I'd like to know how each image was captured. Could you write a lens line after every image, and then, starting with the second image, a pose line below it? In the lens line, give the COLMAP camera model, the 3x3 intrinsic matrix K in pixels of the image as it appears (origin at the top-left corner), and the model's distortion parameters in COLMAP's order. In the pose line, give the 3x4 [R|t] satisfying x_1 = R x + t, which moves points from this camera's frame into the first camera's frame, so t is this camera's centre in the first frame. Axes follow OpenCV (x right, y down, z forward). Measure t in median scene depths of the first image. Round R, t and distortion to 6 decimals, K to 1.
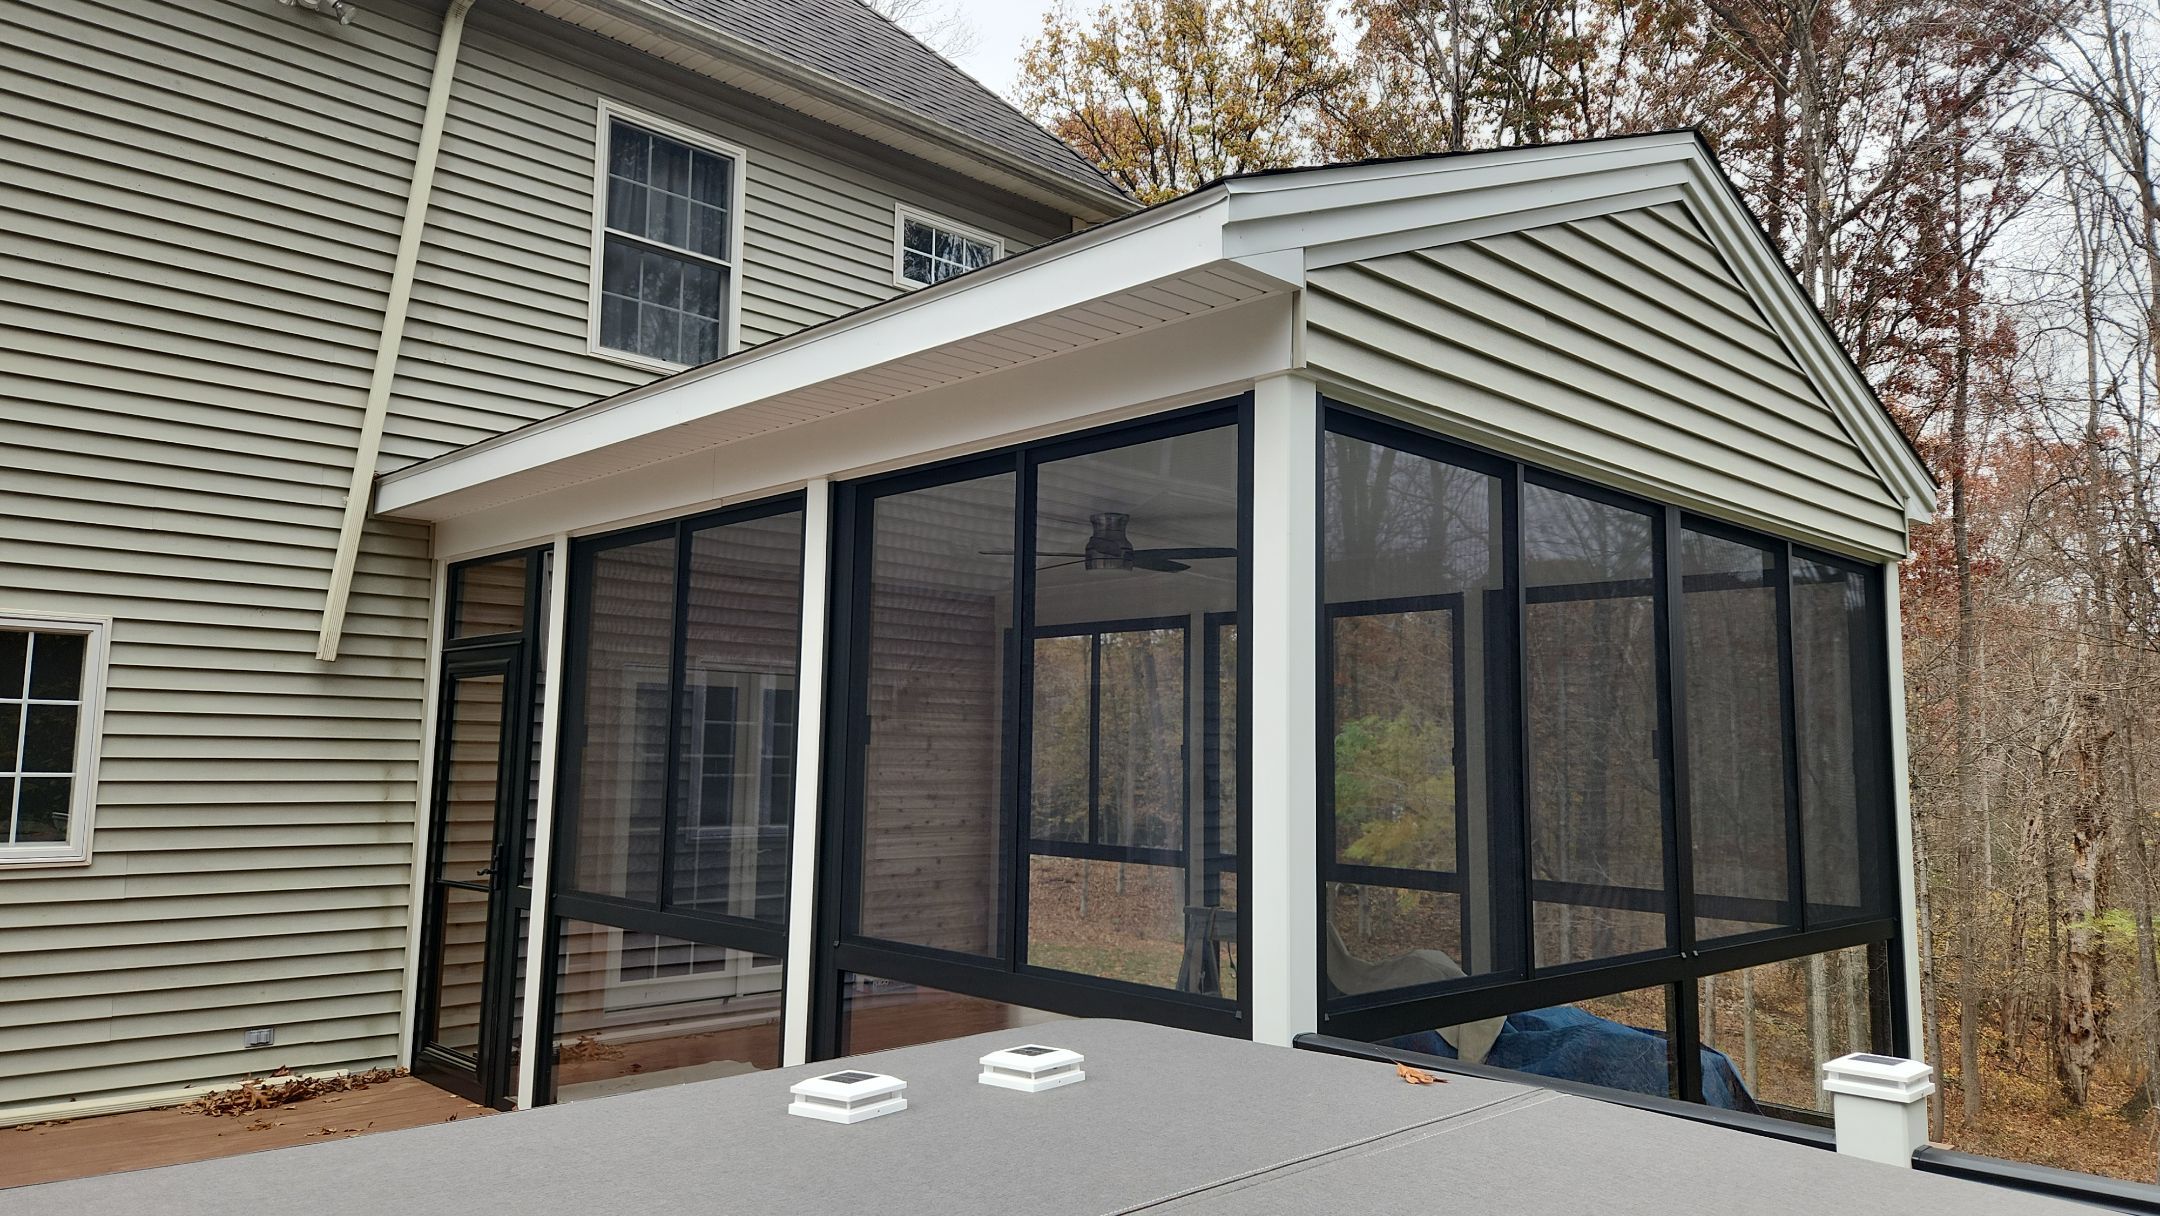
lens RADIAL K [[1459.5, 0, 1076.8], [0, 1459.5, 614.3], [0, 0, 1]] dist [0.067389, -0.054313]
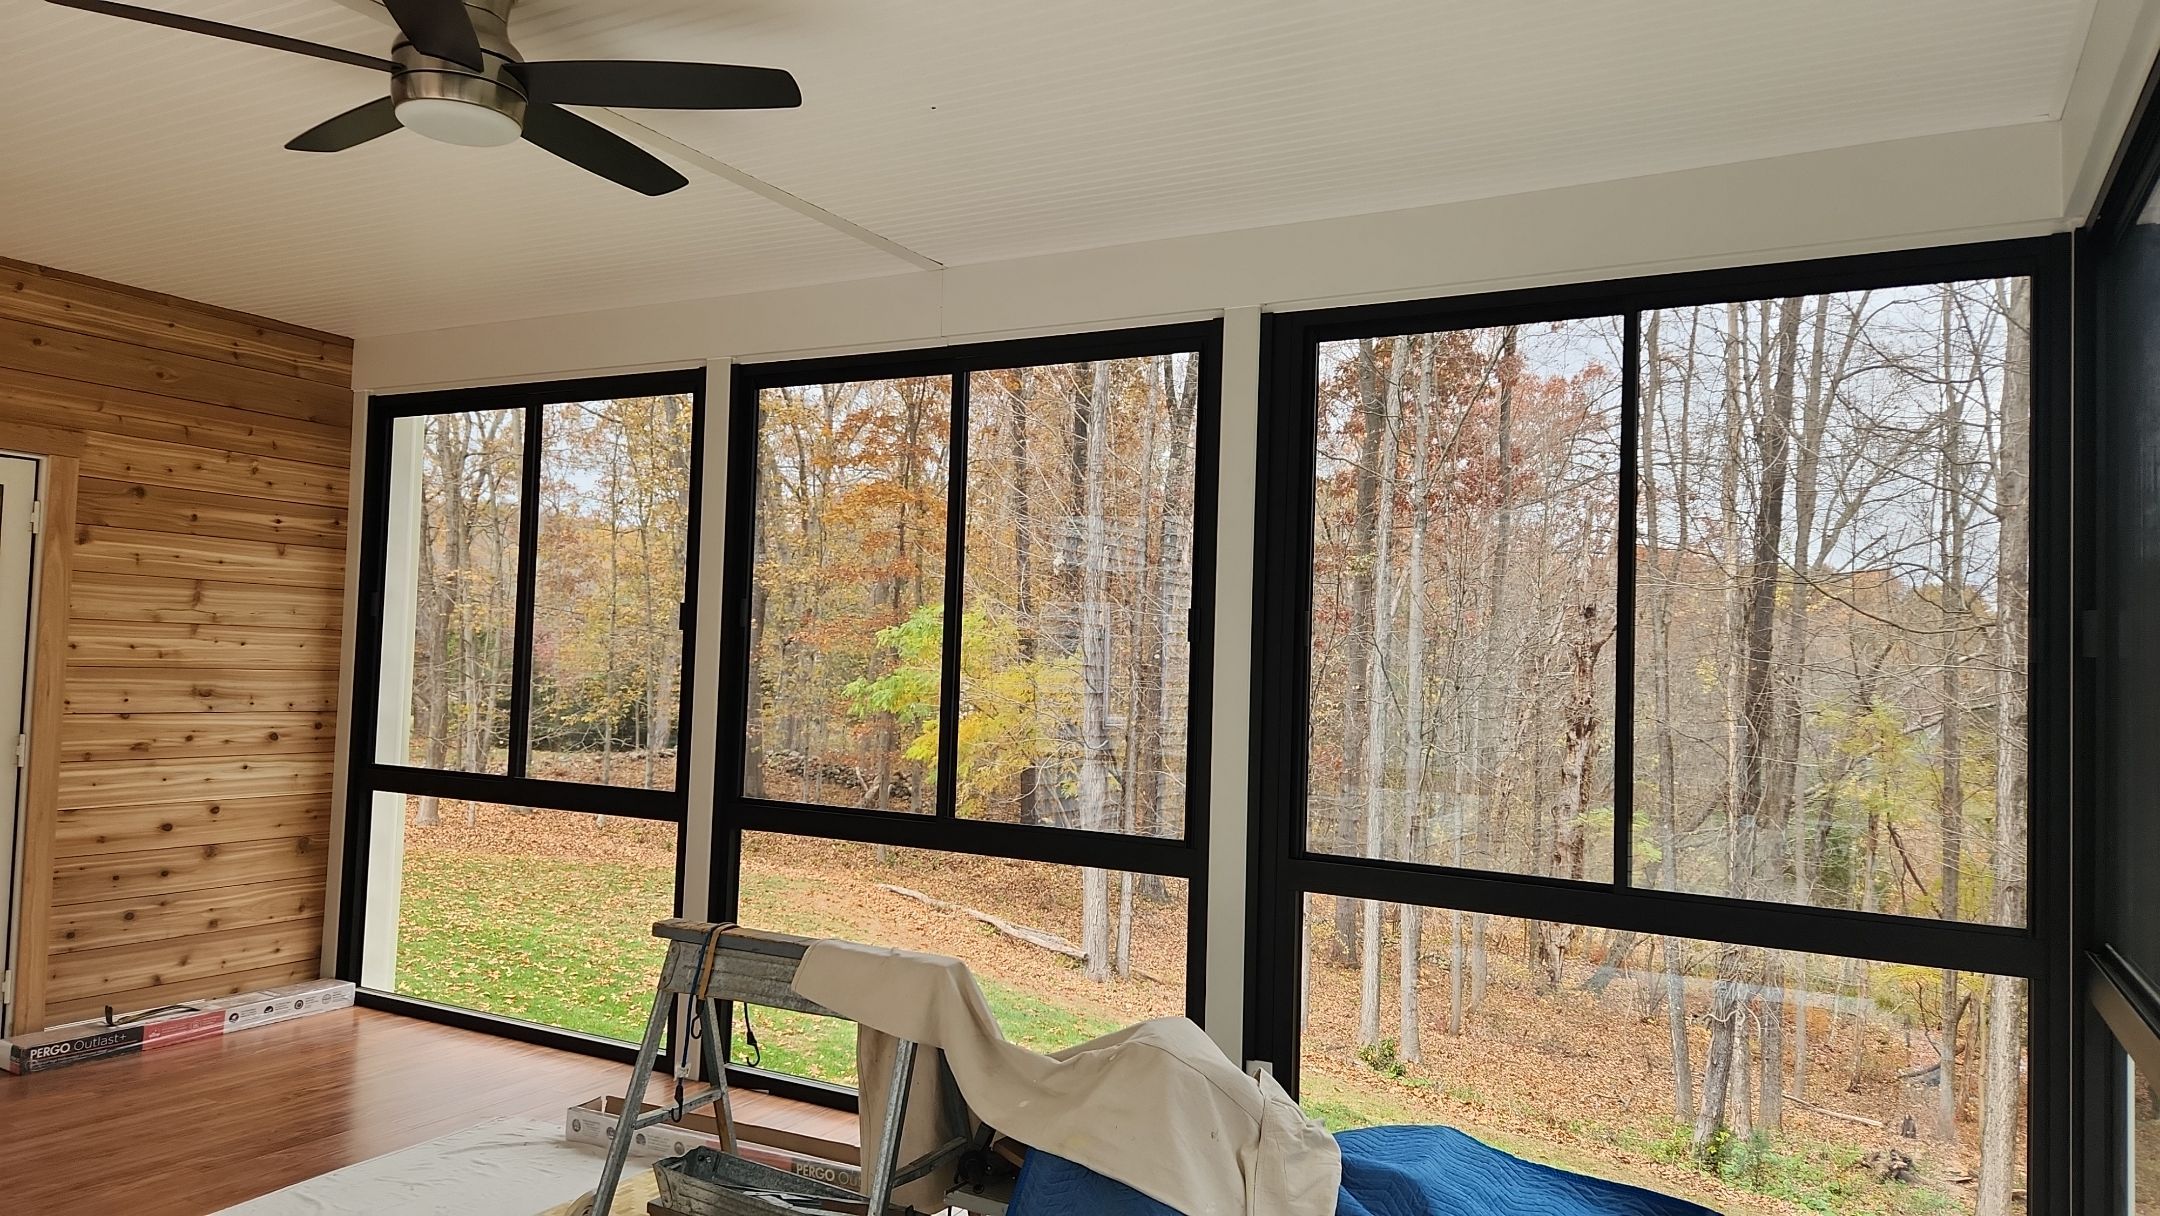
lens RADIAL K [[1459.5, 0, 1084.6], [0, 1459.5, 606.3], [0, 0, 1]] dist [0.067389, -0.054313]
pose [[0.952489, 0.028896, 0.303201, 0.048374], [-0.048404, 0.997199, 0.057023, 0.051280], [-0.300703, -0.068990, 0.951219, 0.420262]]
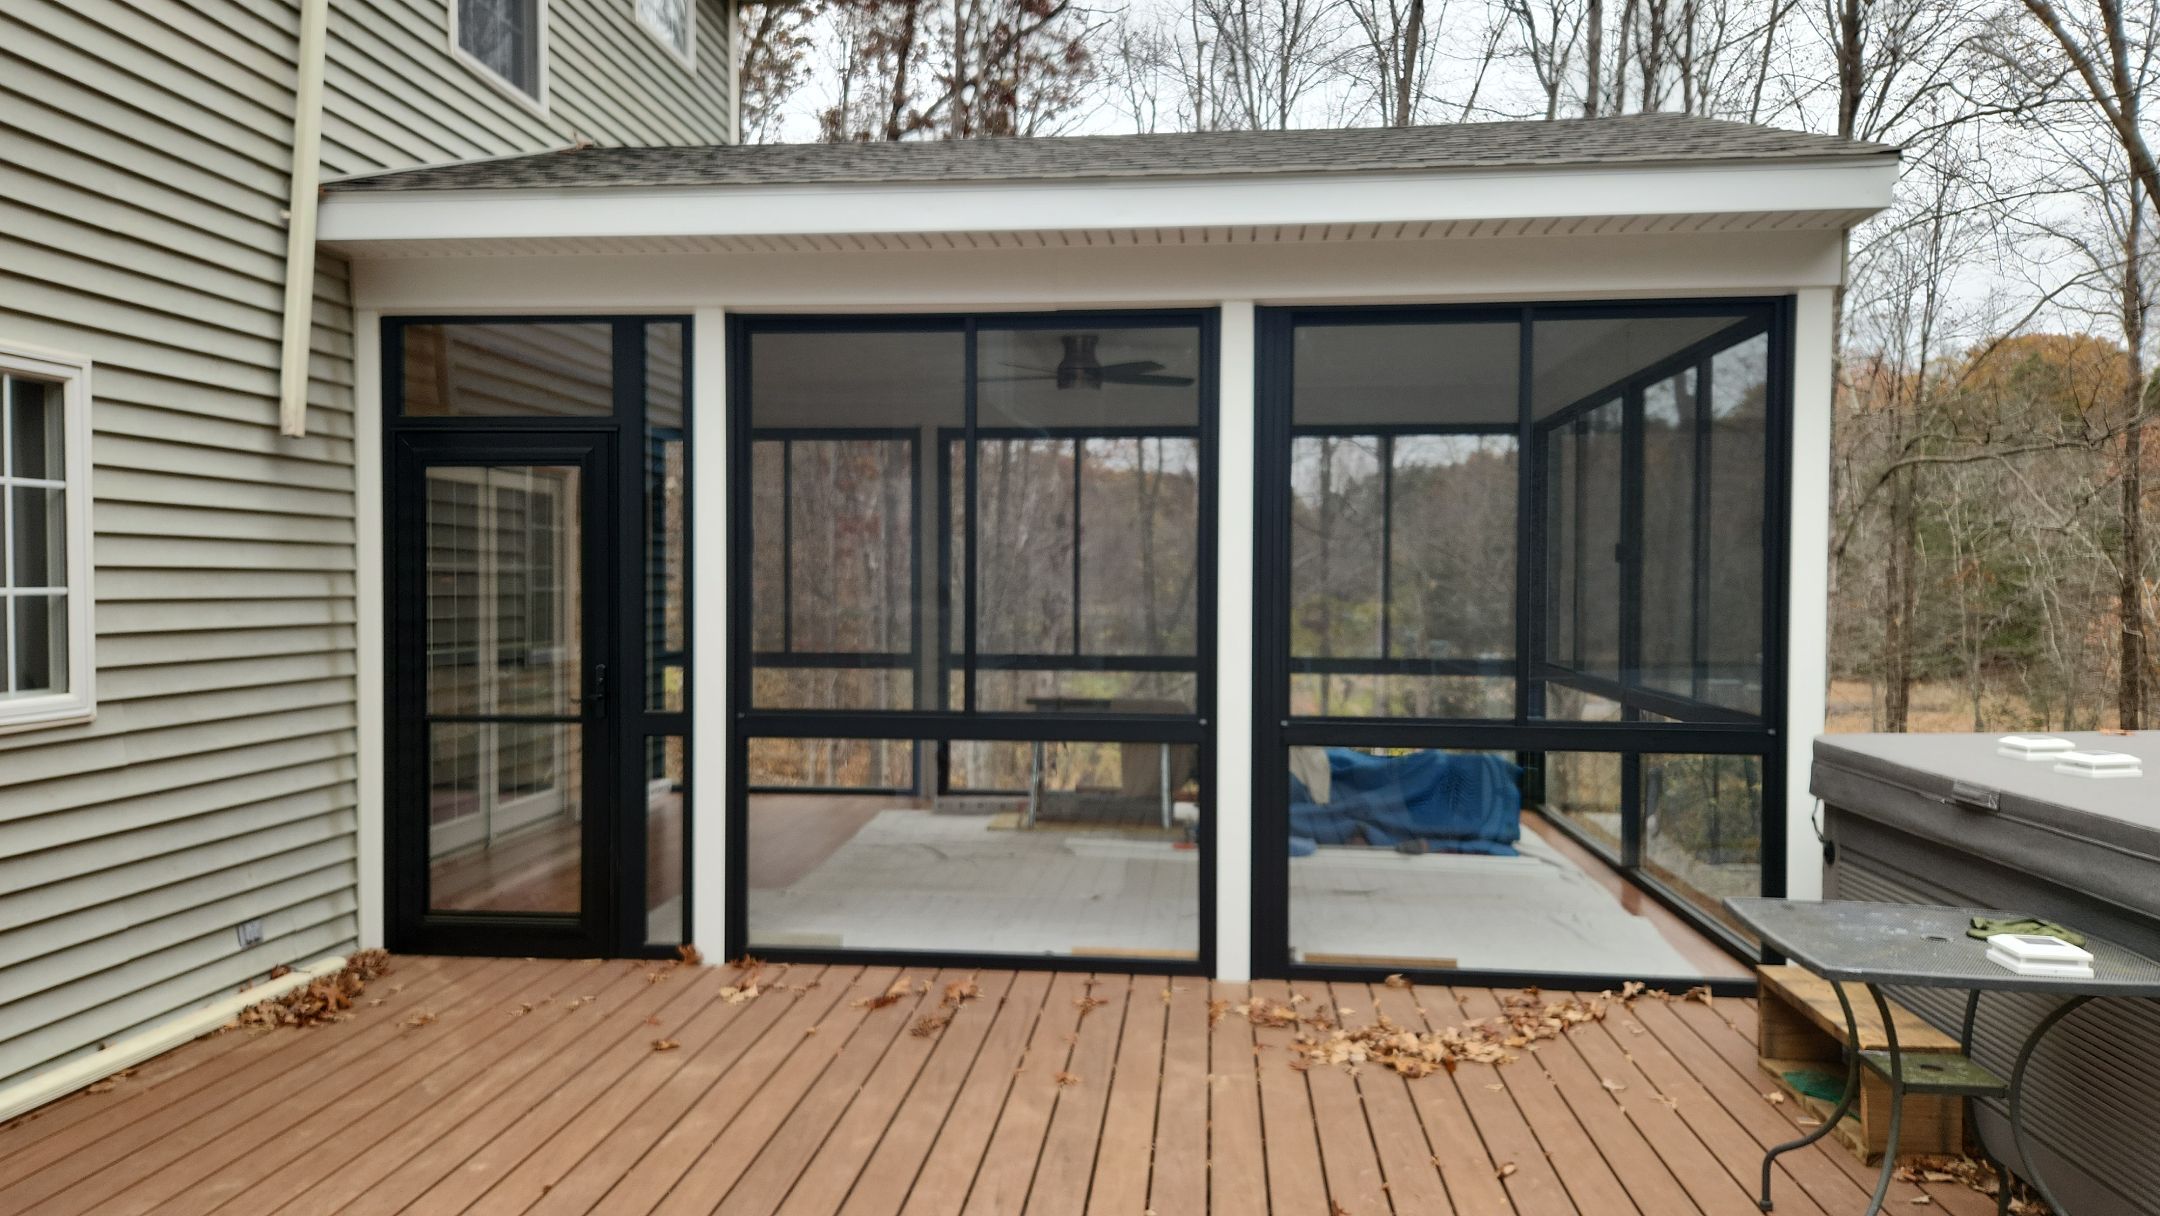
lens RADIAL K [[1459.5, 0, 1071.1], [0, 1459.5, 612.9], [0, 0, 1]] dist [0.067389, -0.054313]
pose [[0.762673, -0.028055, 0.646176, -0.517601], [-0.053616, 0.992878, 0.106390, 0.014399], [-0.644558, -0.115786, 0.755737, 0.128956]]
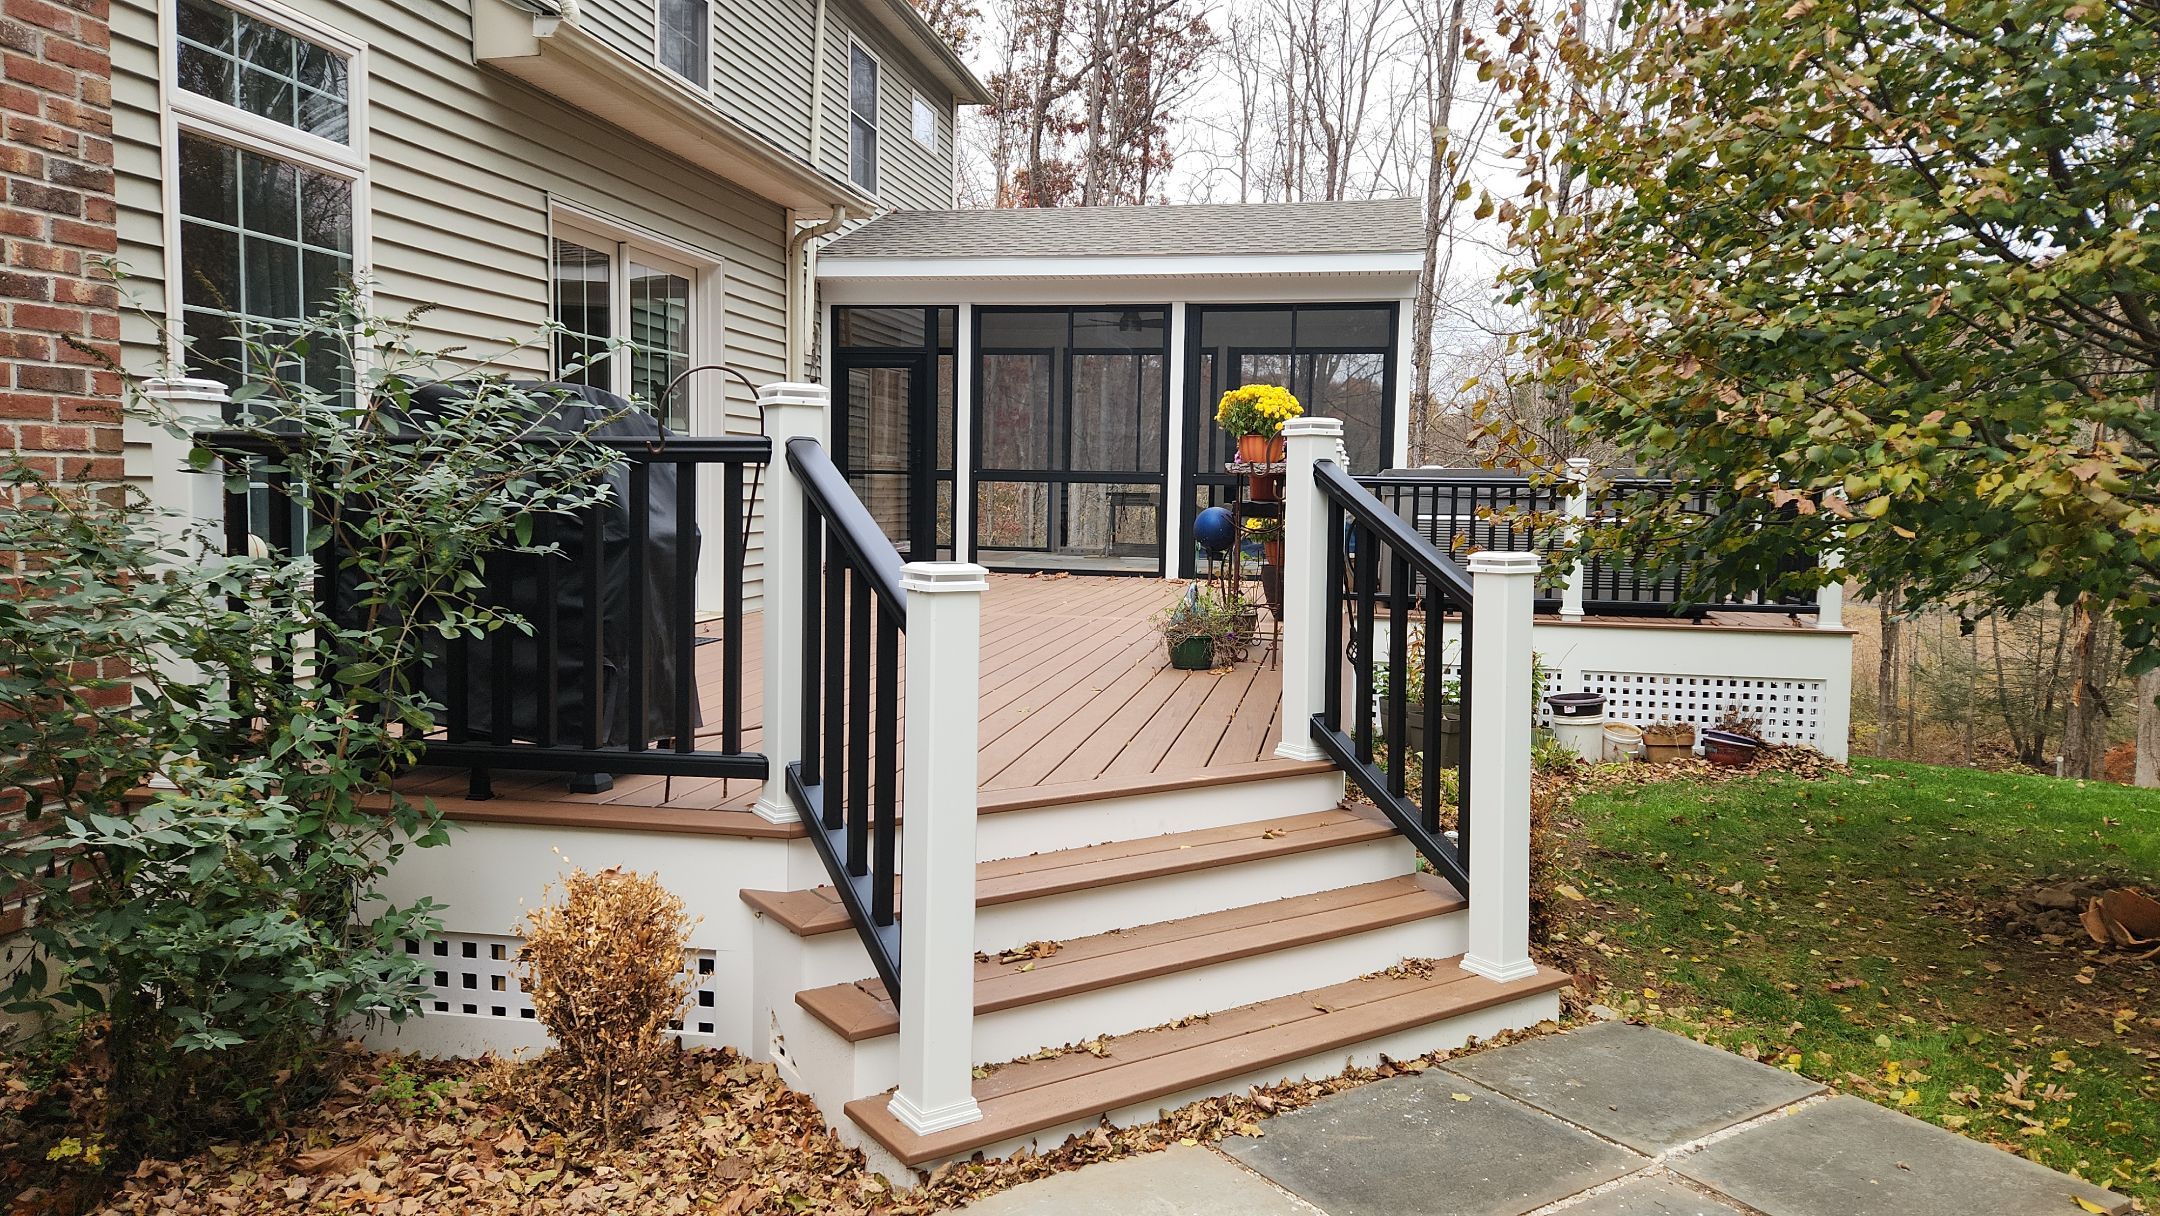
lens RADIAL K [[1459.5, 0, 1075.4], [0, 1459.5, 600.6], [0, 0, 1]] dist [0.067389, -0.054313]
pose [[0.822264, -0.045470, 0.567287, -0.988190], [-0.058385, 0.984804, 0.163562, 0.009604], [-0.566104, -0.167612, 0.807114, -0.594122]]
